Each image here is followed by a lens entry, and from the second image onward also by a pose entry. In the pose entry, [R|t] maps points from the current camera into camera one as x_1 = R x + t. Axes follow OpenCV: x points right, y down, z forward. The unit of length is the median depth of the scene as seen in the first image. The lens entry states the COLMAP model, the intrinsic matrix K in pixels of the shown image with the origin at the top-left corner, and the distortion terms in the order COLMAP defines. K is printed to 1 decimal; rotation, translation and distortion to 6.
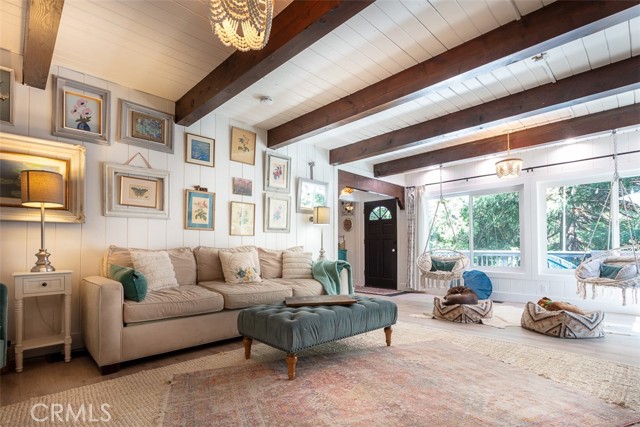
lens RADIAL K [[313.3, 0, 320.0], [0, 313.3, 213.5], [0, 0, 1]] dist [0.001942, 0.001556]
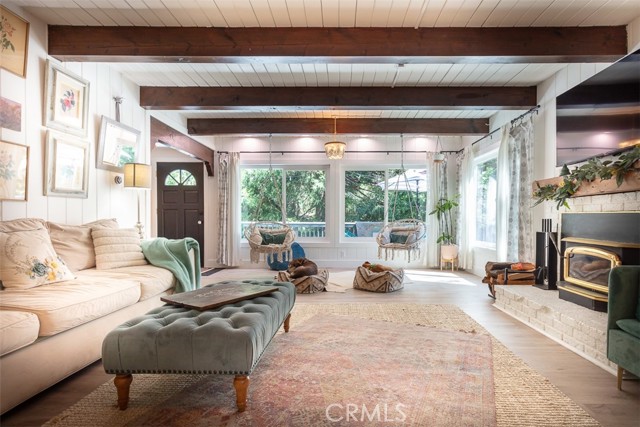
lens RADIAL K [[327.8, 0, 333.9], [0, 327.8, 201.3], [0, 0, 1]] dist [-0.000511, 0.001206]
pose [[0.707498, 0.039208, 0.705627, -0.226829], [-0.081750, 0.996298, 0.026607, 0.007871], [-0.701972, -0.076509, 0.708083, 0.166126]]
